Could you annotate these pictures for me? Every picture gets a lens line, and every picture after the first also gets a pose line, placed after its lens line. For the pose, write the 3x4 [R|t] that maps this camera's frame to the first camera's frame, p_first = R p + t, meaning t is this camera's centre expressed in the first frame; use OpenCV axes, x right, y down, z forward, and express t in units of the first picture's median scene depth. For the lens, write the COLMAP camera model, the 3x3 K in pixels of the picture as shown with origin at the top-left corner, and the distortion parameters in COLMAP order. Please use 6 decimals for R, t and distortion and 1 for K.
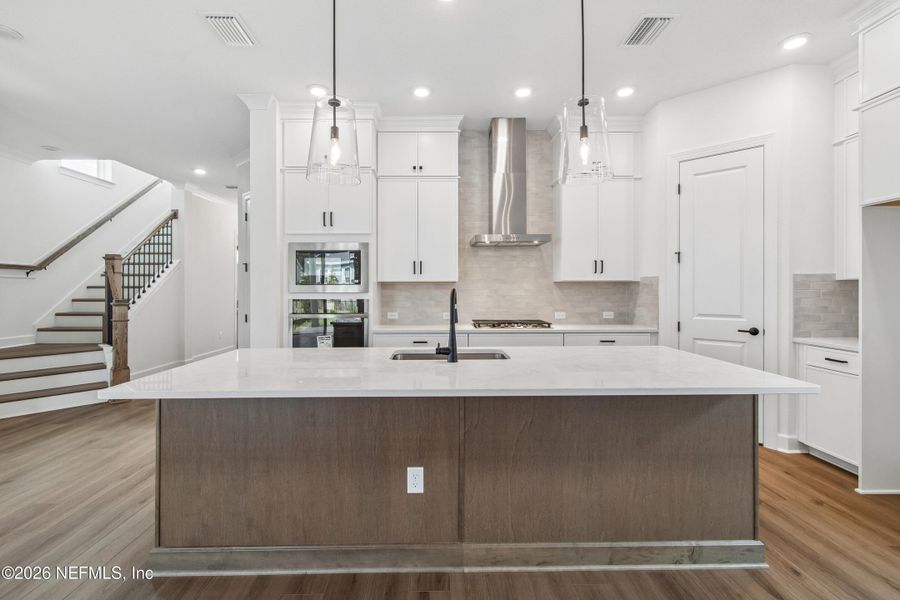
lens RADIAL K [[403.9, 0, 442.3], [0, 403.9, 289.7], [0, 0, 1]] dist [0.002610, -0.000855]
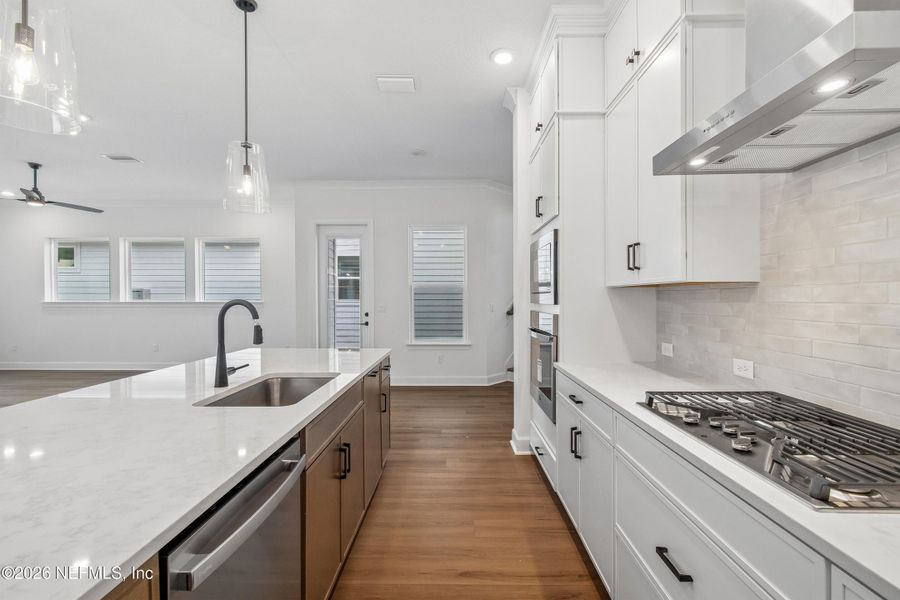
lens RADIAL K [[403.9, 0, 450.6], [0, 403.9, 302.4], [0, 0, 1]] dist [0.002610, -0.000855]
pose [[-0.027981, 0.012646, -0.999528, 0.488435], [-0.002444, 0.999916, 0.012720, -0.004392], [0.999605, 0.002799, -0.027948, 0.863910]]
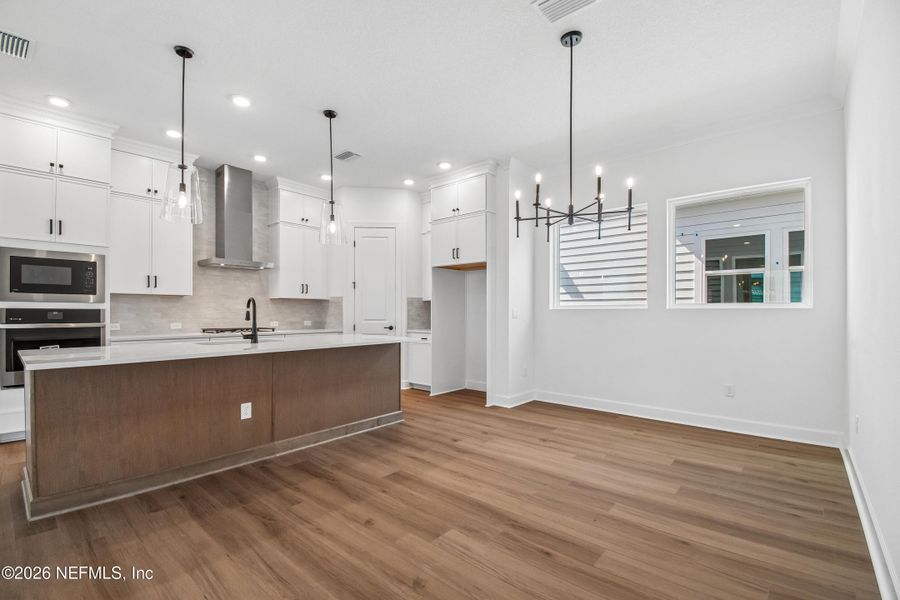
lens RADIAL K [[403.9, 0, 449.3], [0, 403.9, 315.1], [0, 0, 1]] dist [0.002610, -0.000855]
pose [[0.661542, -0.000957, 0.749908, -0.386600], [-0.001527, 0.999995, 0.002623, 0.035566], [-0.749907, -0.002880, 0.661537, -0.370607]]
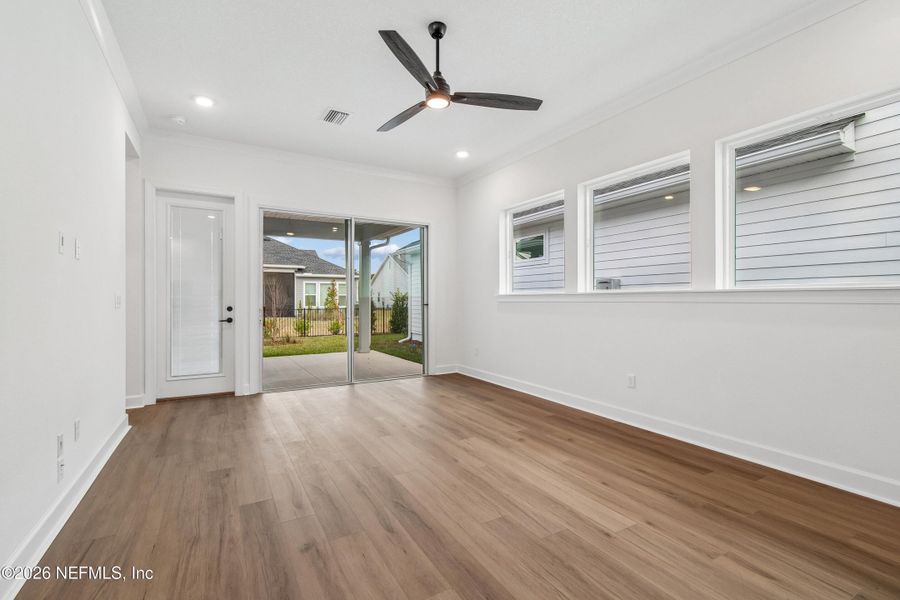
lens RADIAL K [[403.9, 0, 447.1], [0, 403.9, 297.6], [0, 0, 1]] dist [0.002610, -0.000855]
pose [[-0.875422, -0.003193, -0.483349, 0.241757], [-0.000379, 0.999982, -0.005920, 0.006747], [0.483359, -0.005000, -0.875408, 0.666614]]
